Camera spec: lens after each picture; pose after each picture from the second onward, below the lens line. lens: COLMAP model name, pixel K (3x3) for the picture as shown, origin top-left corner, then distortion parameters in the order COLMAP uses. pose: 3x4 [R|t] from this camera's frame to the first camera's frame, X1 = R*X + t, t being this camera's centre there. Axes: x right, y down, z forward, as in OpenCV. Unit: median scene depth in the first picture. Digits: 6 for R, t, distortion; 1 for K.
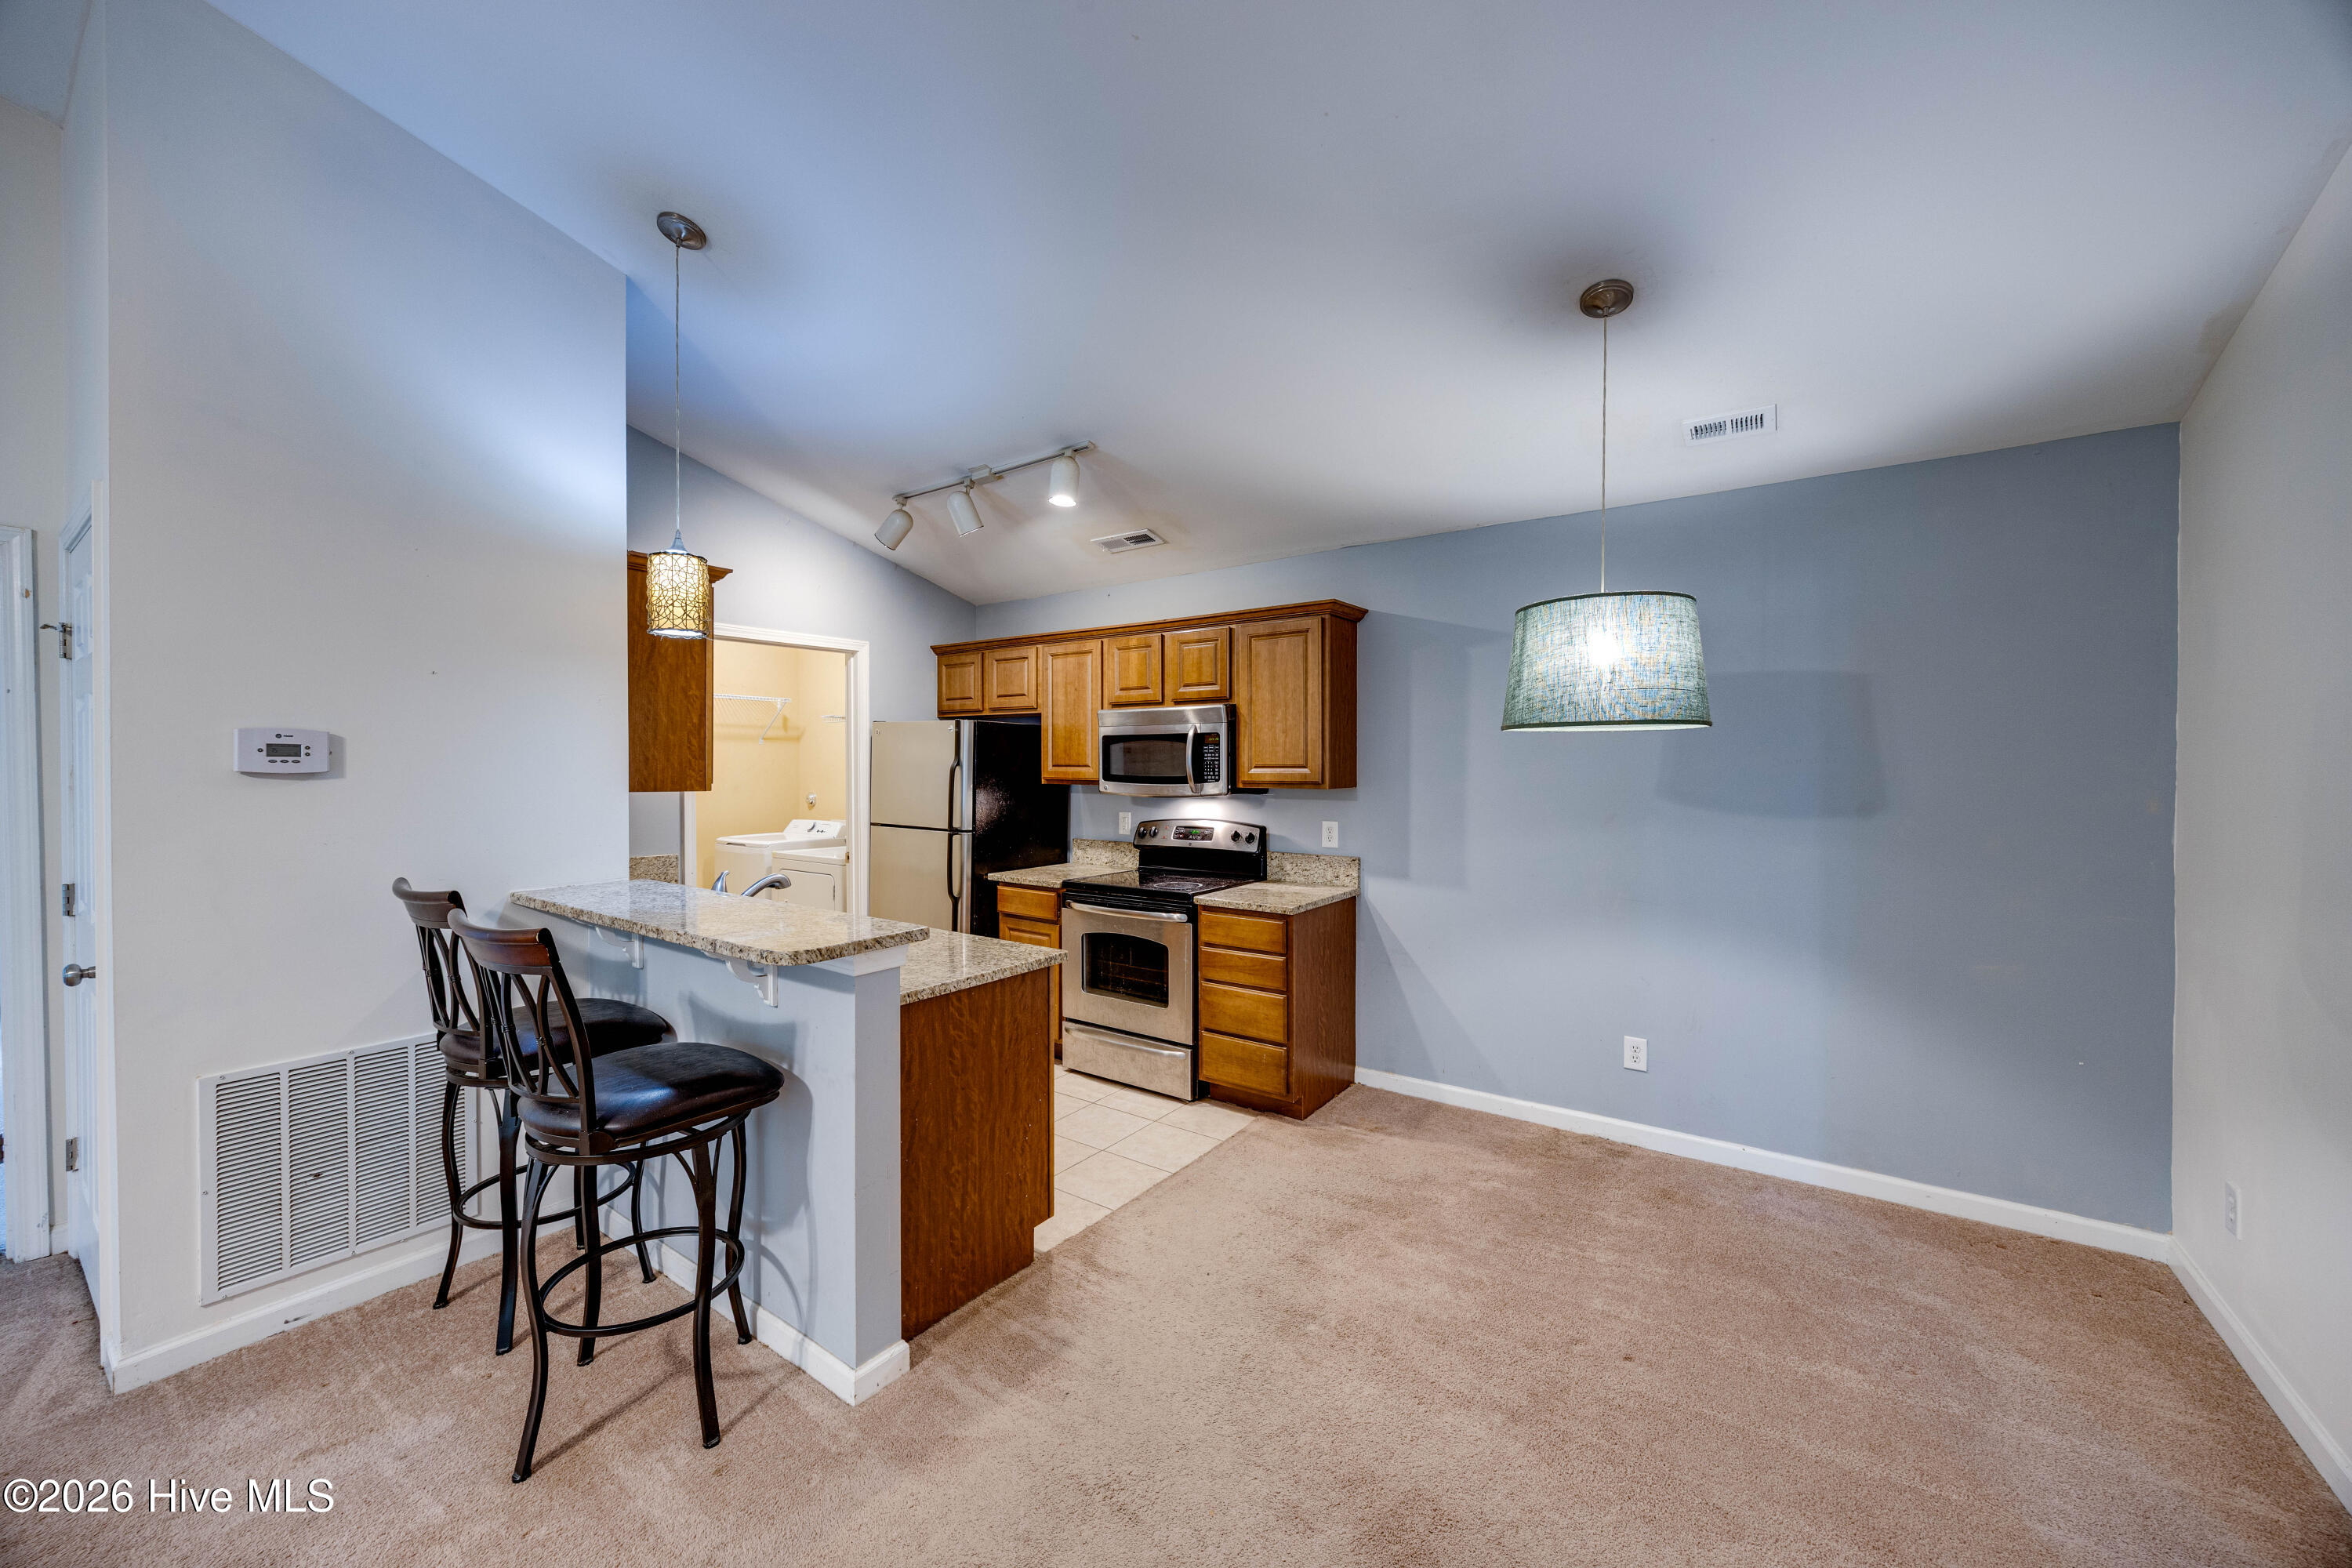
lens RADIAL K [[890.2, 0, 1172.9], [0, 890.2, 777.1], [0, 0, 1]] dist [-0.005498, 0.000507]
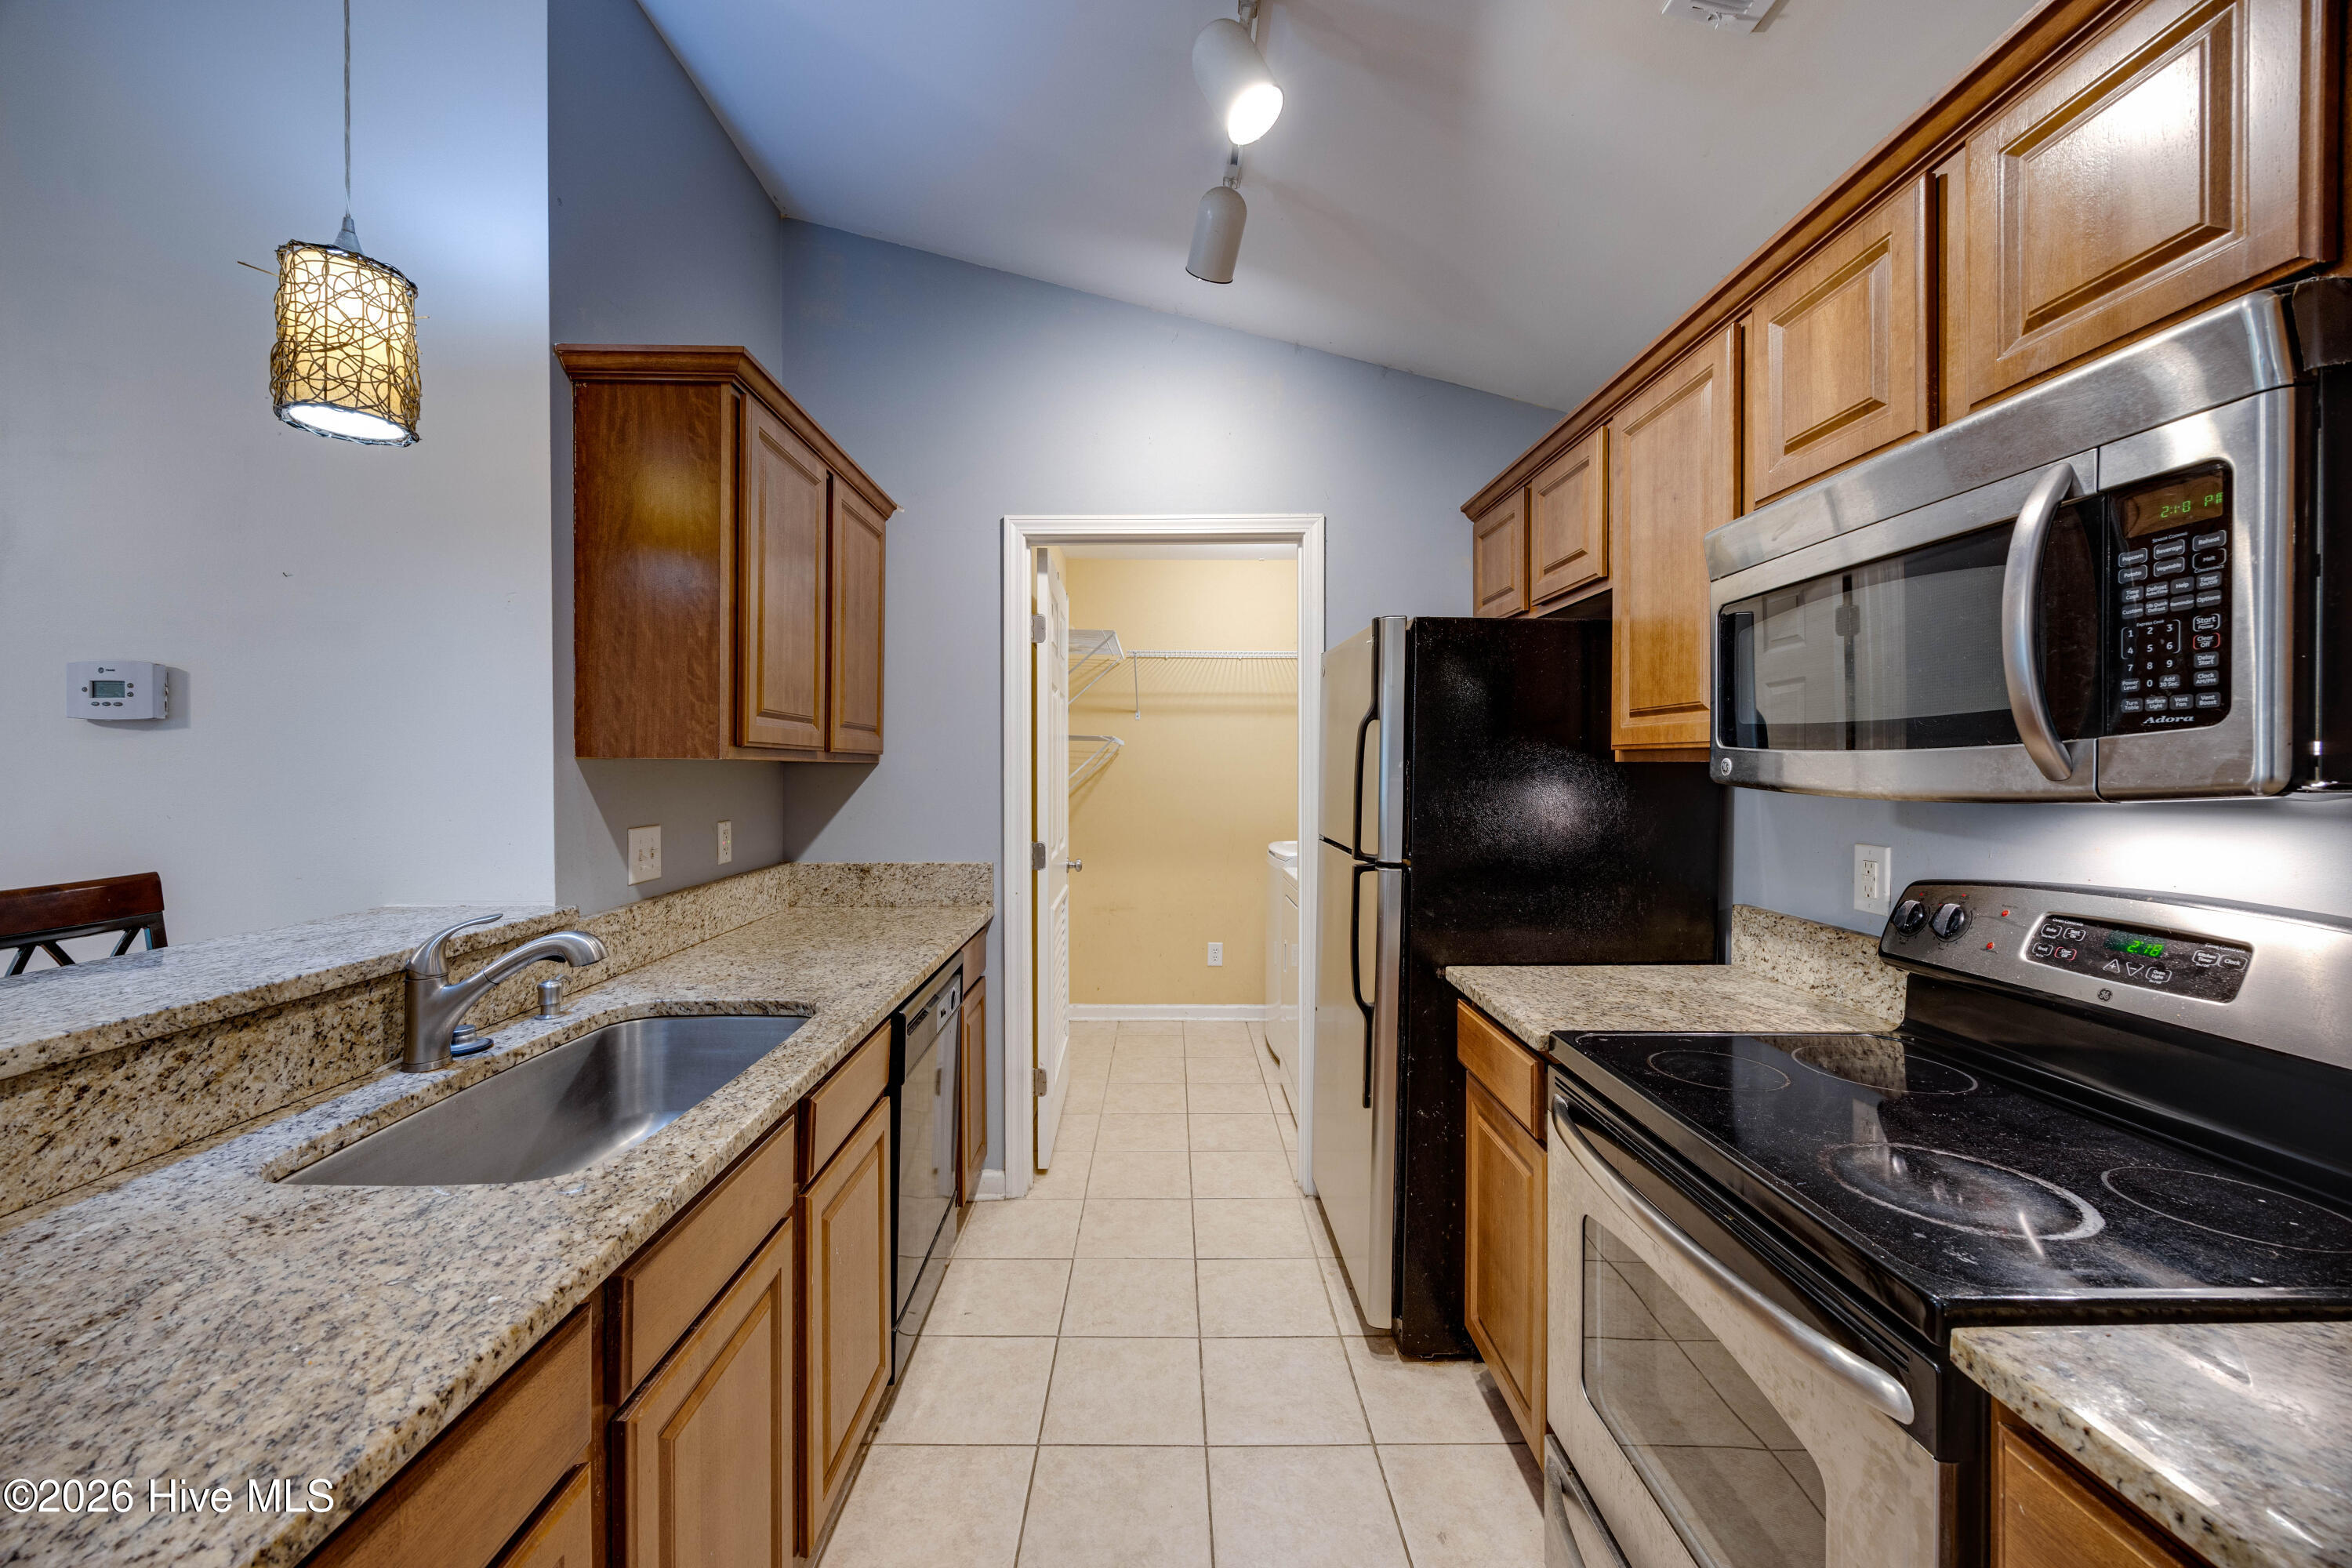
lens RADIAL K [[890.2, 0, 1170.0], [0, 890.2, 778.0], [0, 0, 1]] dist [-0.005498, 0.000507]
pose [[0.586461, 0.007358, -0.809944, 0.074277], [-0.009979, 0.999948, 0.001859, 0.019436], [0.809916, 0.006992, 0.586504, 0.728577]]
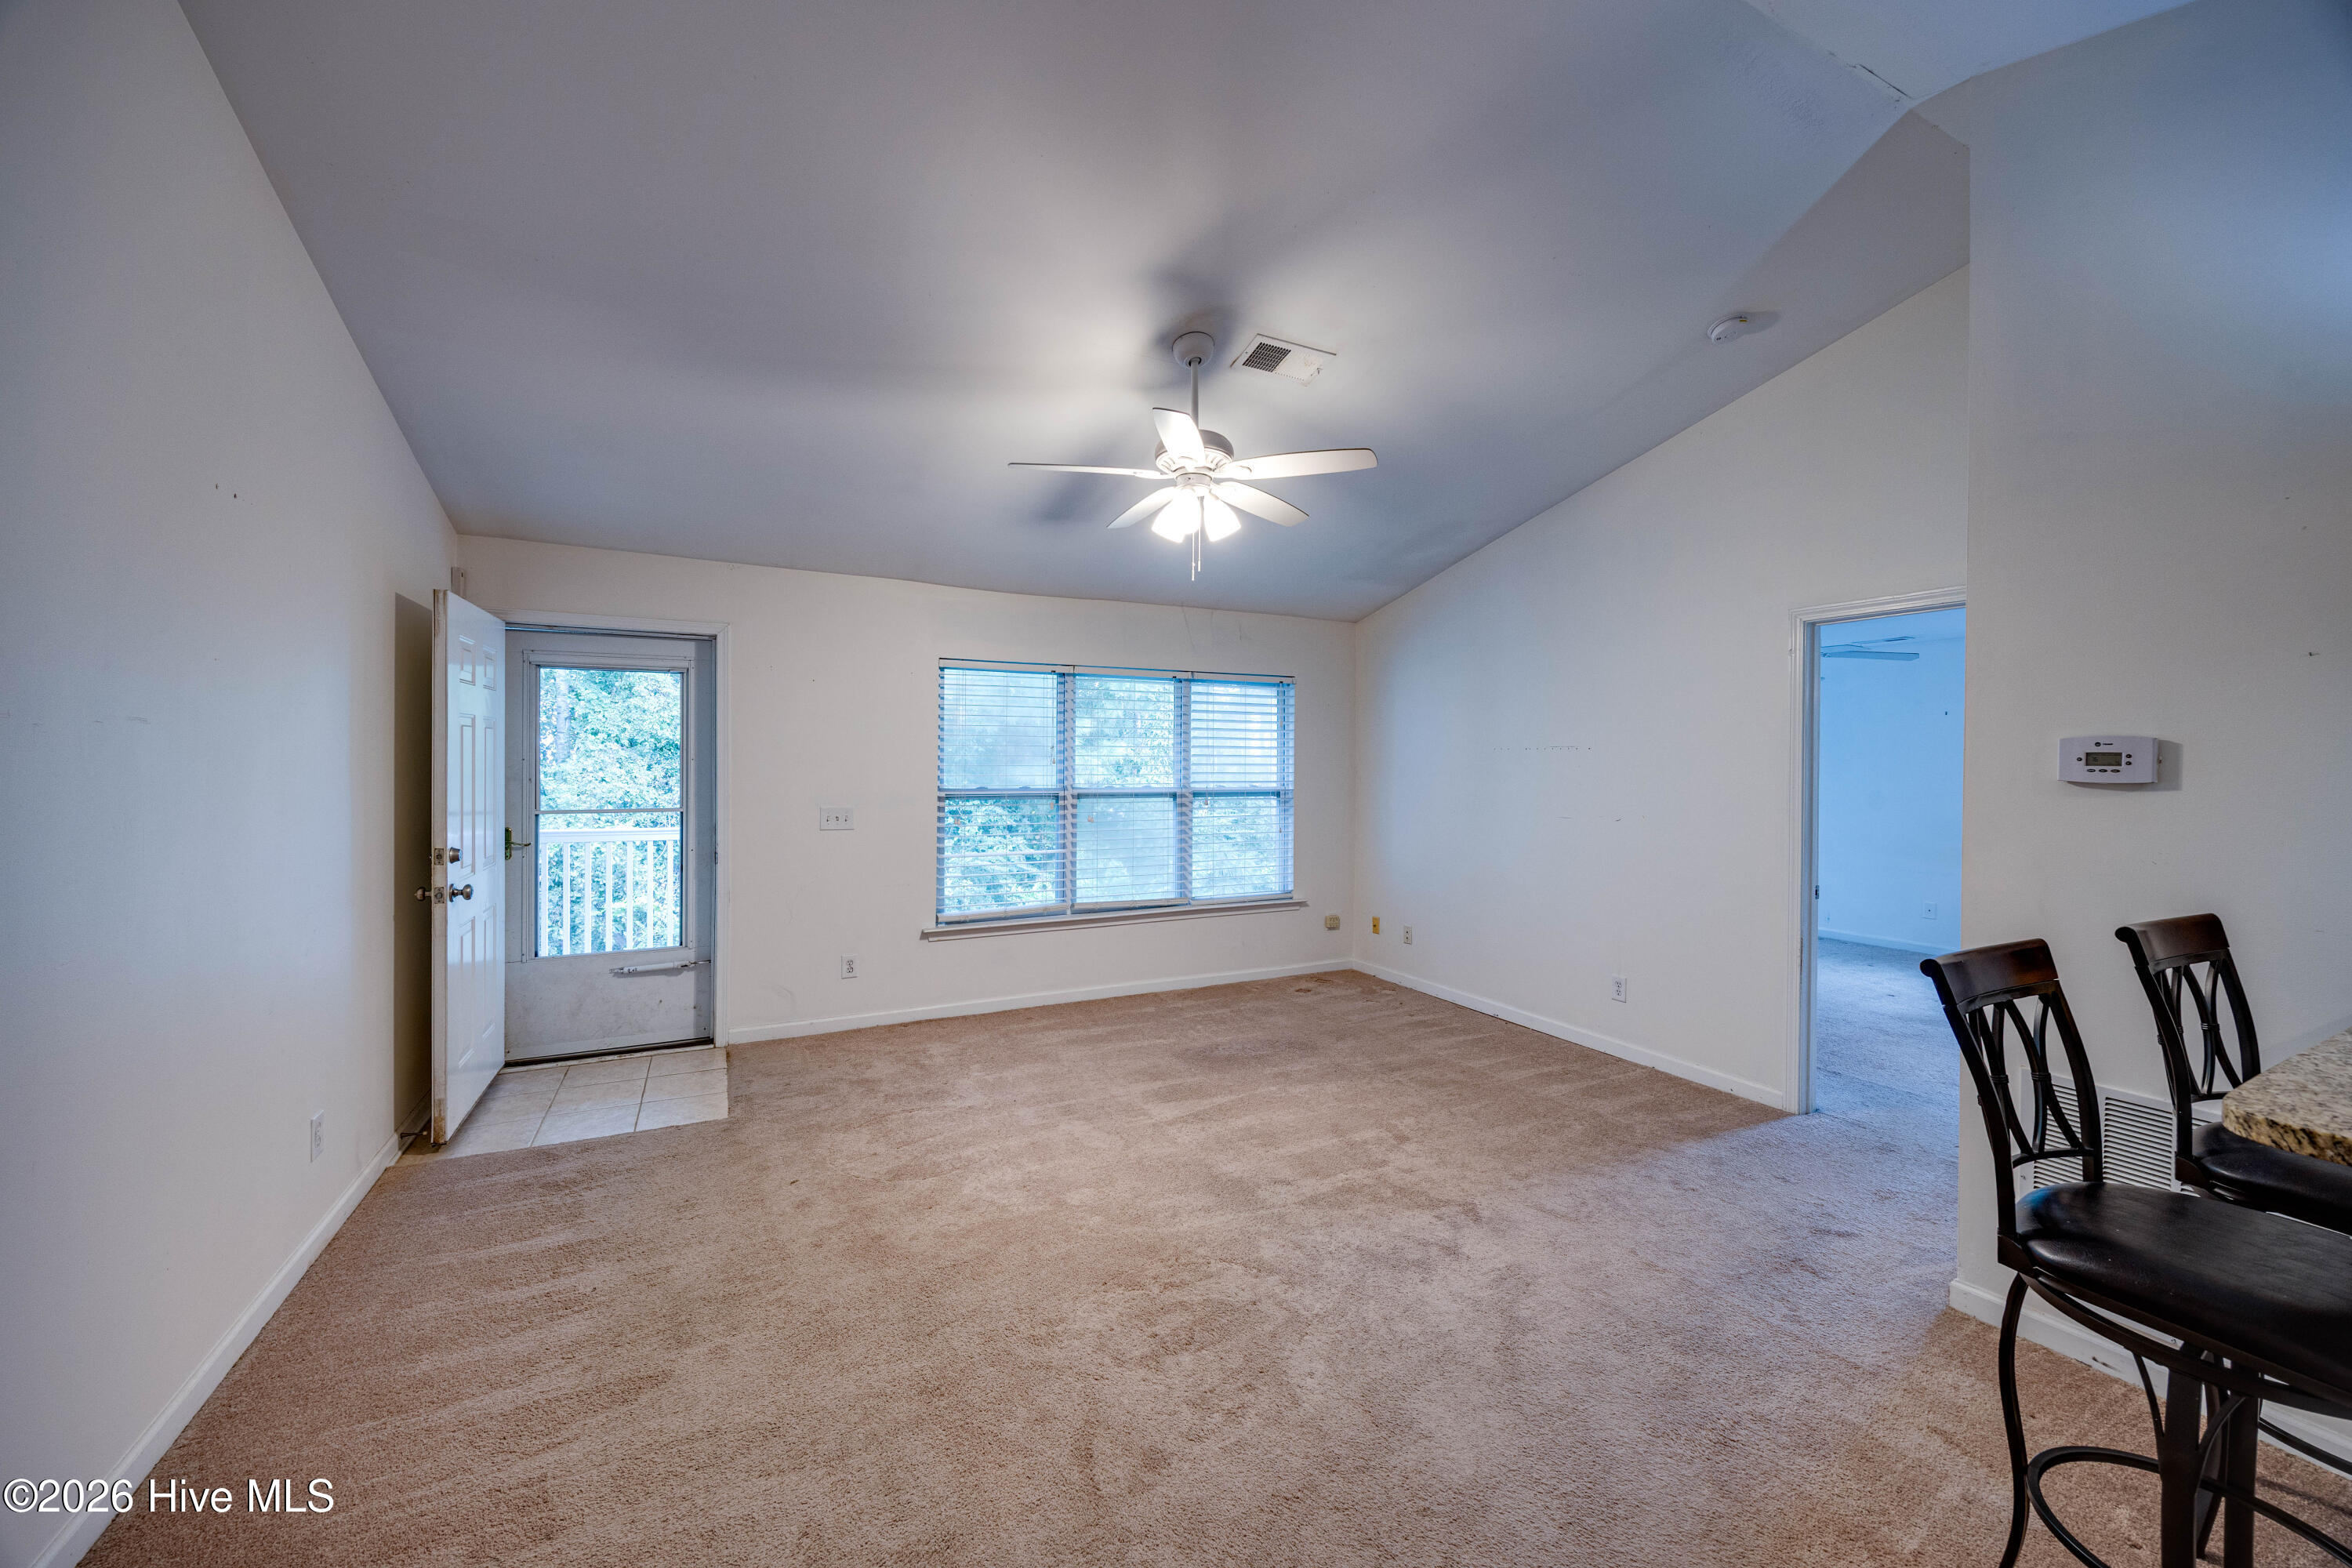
lens RADIAL K [[890.2, 0, 1157.8], [0, 890.2, 762.1], [0, 0, 1]] dist [-0.005498, 0.000507]
pose [[-0.462483, -0.005135, -0.886613, 0.179353], [-0.020028, 0.999789, 0.004656, -0.006316], [0.886402, 0.019910, -0.462488, 0.302900]]
